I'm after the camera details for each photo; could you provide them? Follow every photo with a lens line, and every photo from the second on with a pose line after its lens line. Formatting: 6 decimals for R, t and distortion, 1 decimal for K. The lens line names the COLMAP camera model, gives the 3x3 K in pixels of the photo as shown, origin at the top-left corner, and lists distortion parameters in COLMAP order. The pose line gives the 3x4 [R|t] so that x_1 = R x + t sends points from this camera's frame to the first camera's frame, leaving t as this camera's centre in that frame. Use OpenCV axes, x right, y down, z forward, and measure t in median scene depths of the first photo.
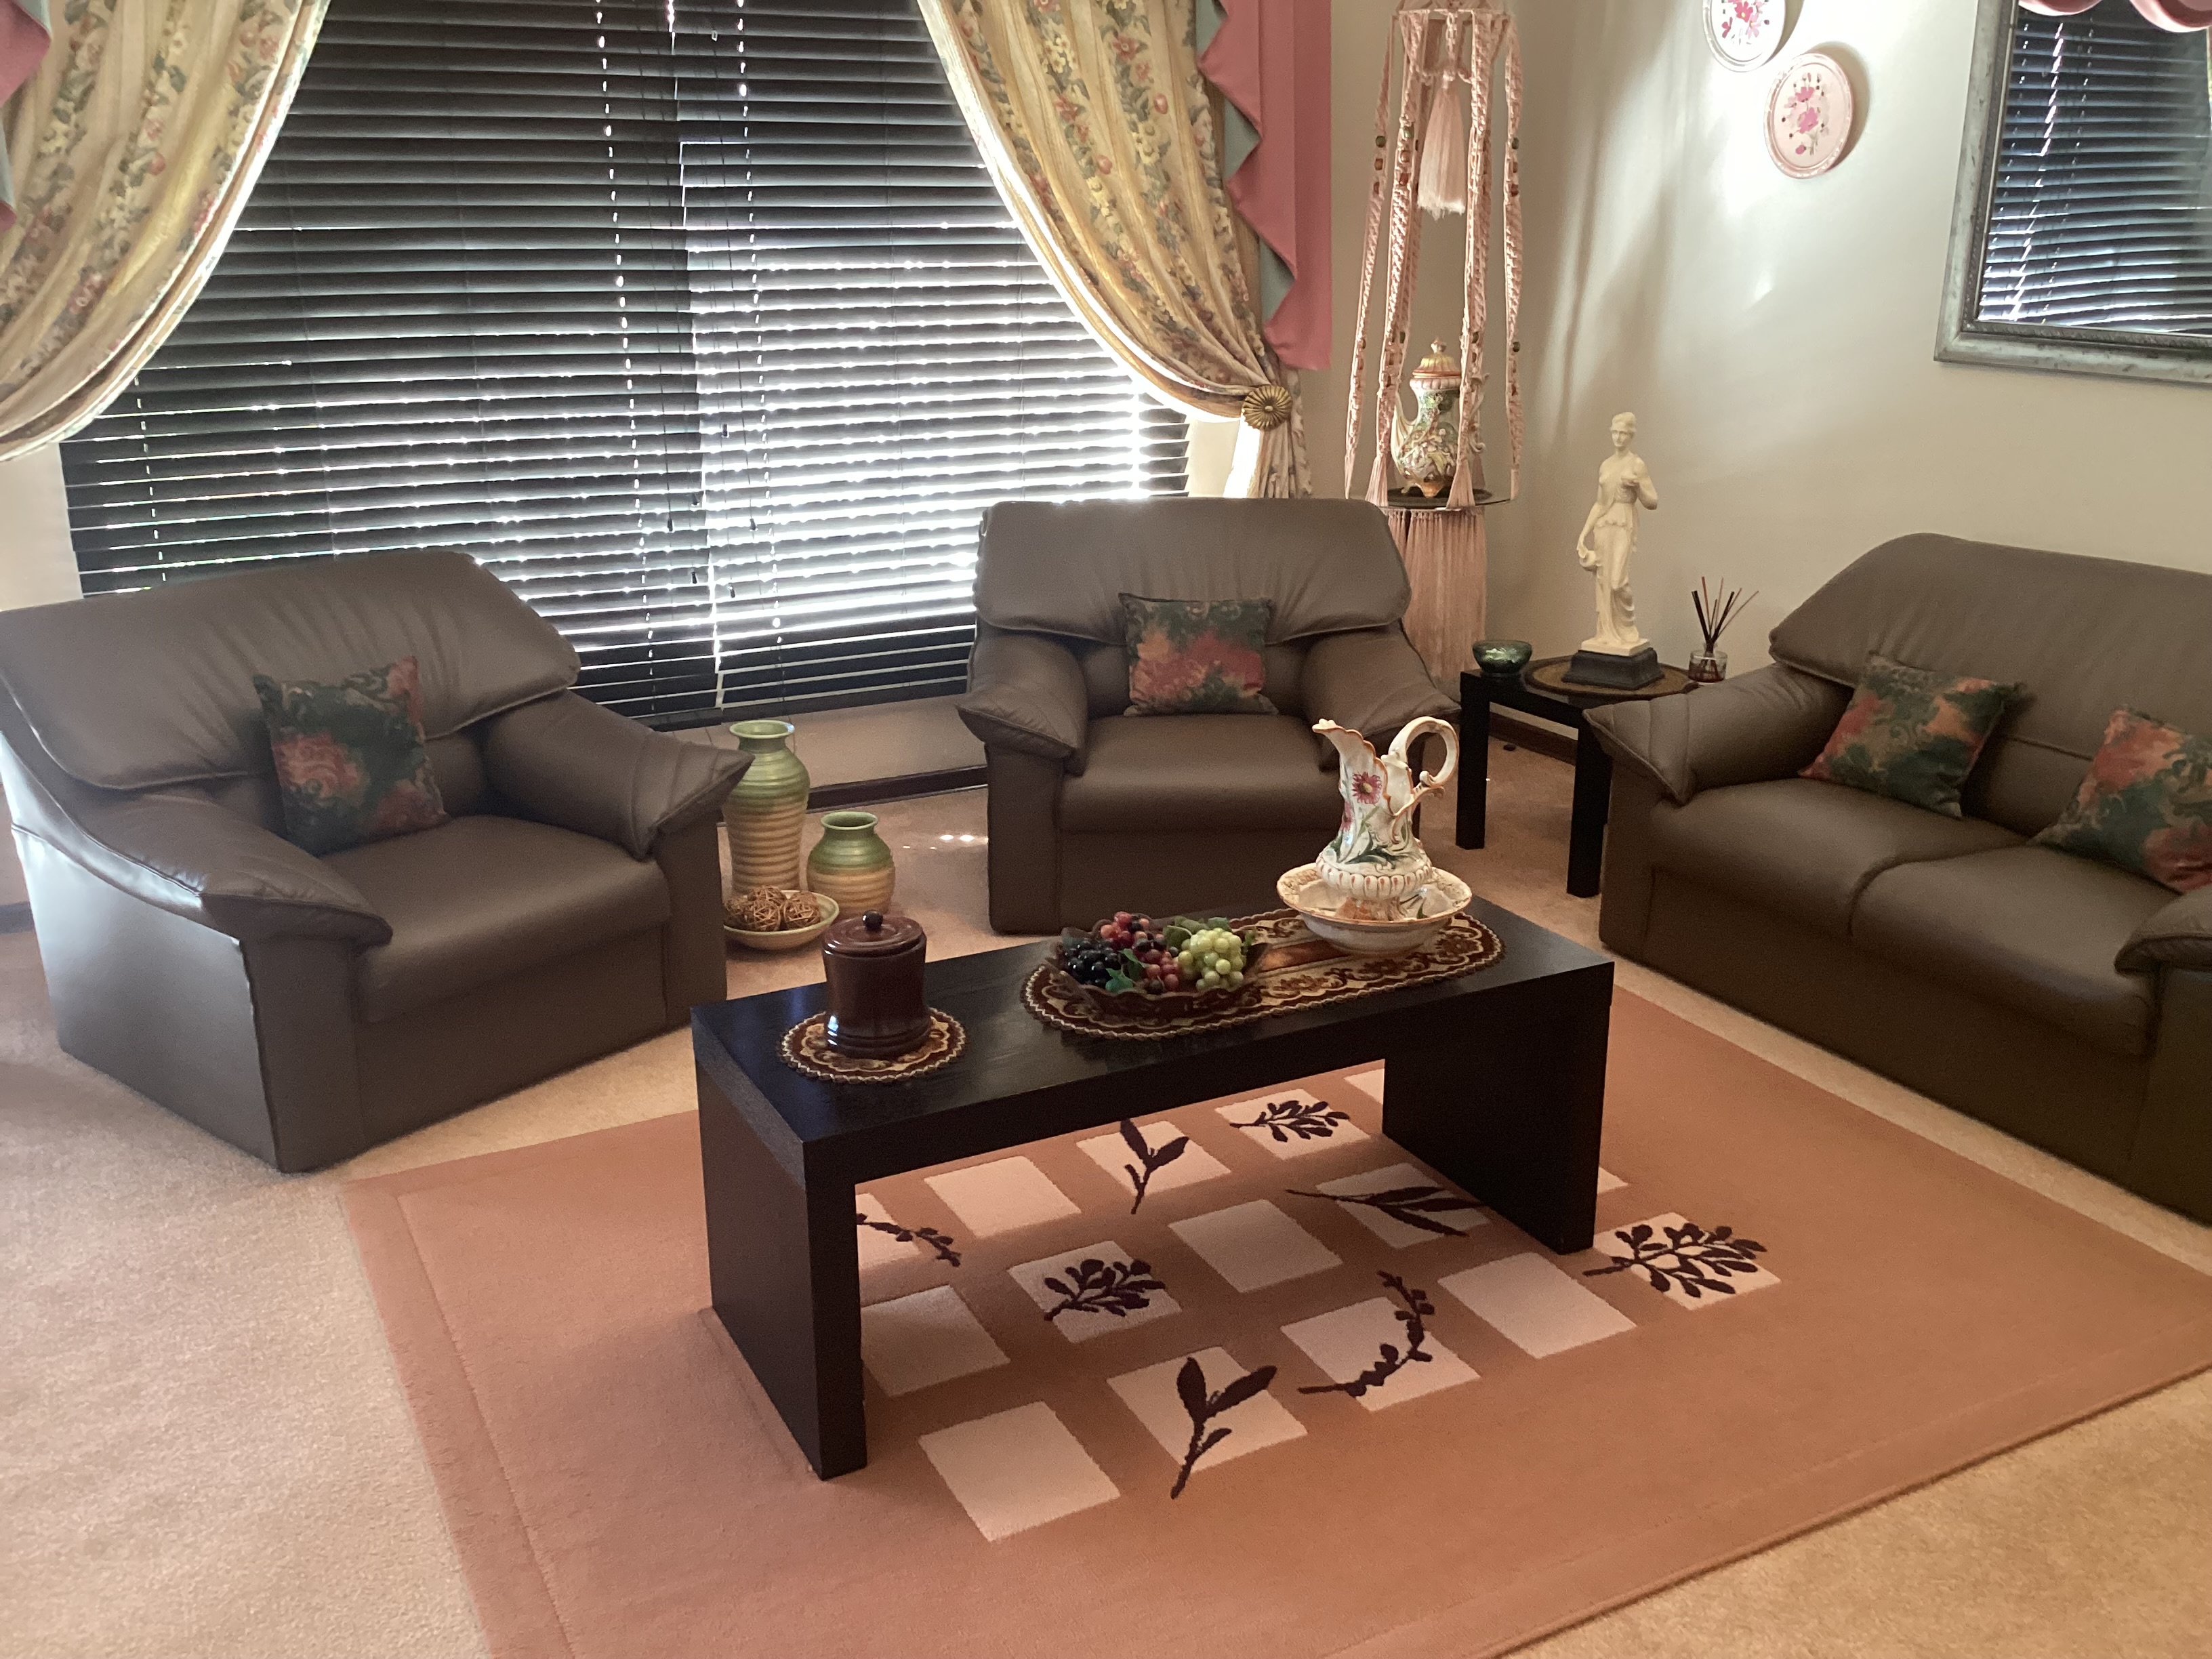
lens RADIAL K [[1972.6, 0, 1093.4], [0, 1972.6, 840.2], [0, 0, 1]] dist [0.113293, -0.199480]
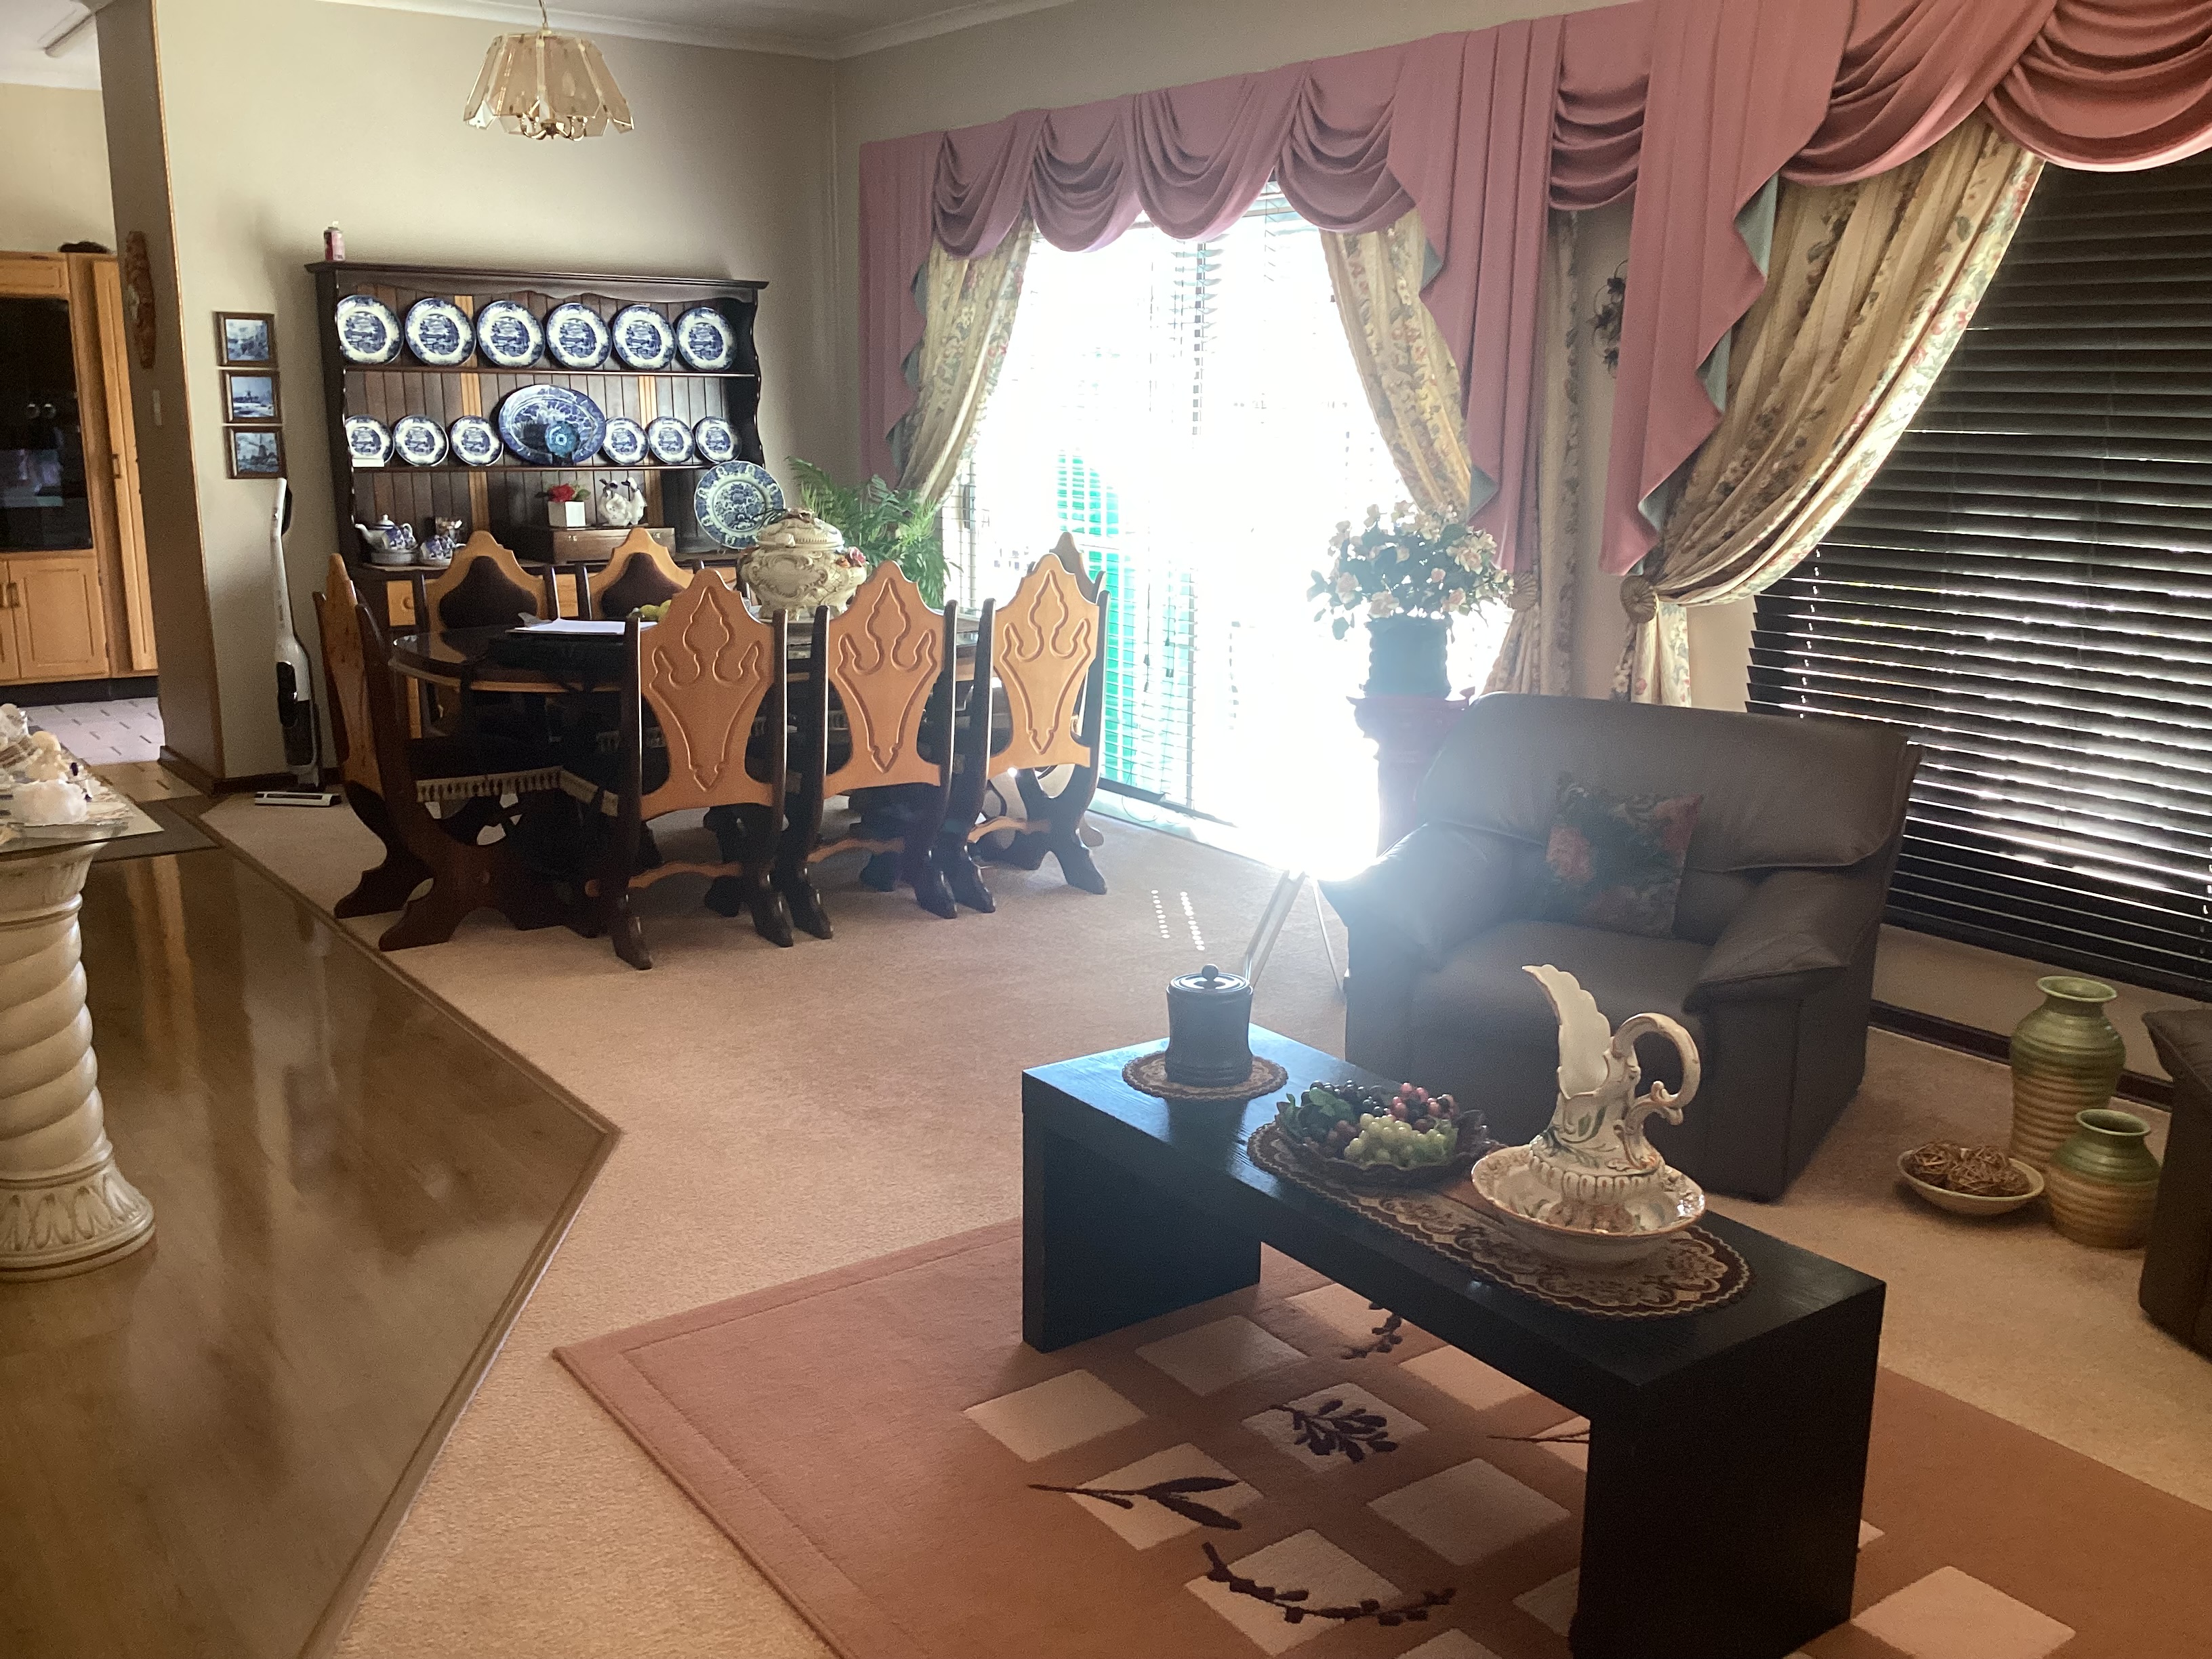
lens RADIAL K [[1972.6, 0, 1122.5], [0, 1972.6, 826.0], [0, 0, 1]] dist [0.113293, -0.199480]
pose [[0.151665, 0.219828, -0.963677, 0.913078], [-0.319818, 0.933424, 0.162593, -0.198401], [0.935261, 0.283542, 0.211872, 0.585986]]
